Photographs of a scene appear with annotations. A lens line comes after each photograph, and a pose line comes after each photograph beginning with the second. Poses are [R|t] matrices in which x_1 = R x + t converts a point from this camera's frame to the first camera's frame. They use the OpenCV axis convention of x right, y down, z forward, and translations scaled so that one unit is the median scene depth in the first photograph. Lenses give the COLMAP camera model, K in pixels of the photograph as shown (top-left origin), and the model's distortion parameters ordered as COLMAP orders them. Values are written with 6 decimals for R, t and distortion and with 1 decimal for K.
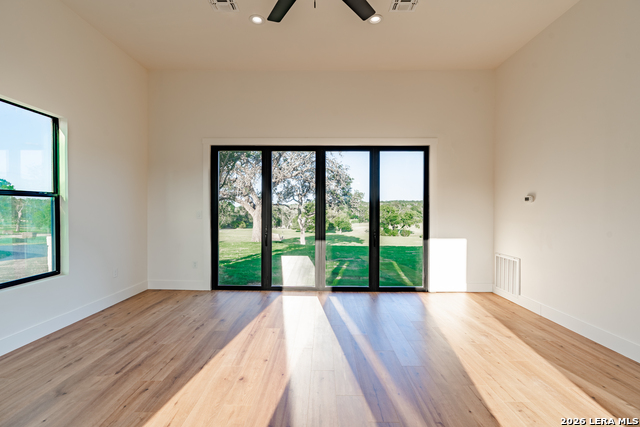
lens RADIAL K [[283.9, 0, 317.5], [0, 283.9, 213.9], [0, 0, 1]] dist [-0.001199, -0.000071]
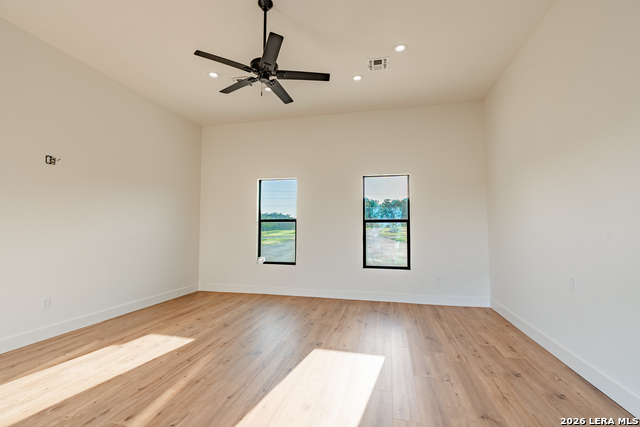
lens RADIAL K [[283.9, 0, 317.5], [0, 283.9, 213.9], [0, 0, 1]] dist [-0.001199, -0.000071]
pose [[-0.973811, 0.009986, 0.227142, -0.561306], [0.000136, 0.999060, -0.043343, -0.022829], [-0.227361, -0.042177, -0.972897, 2.084367]]
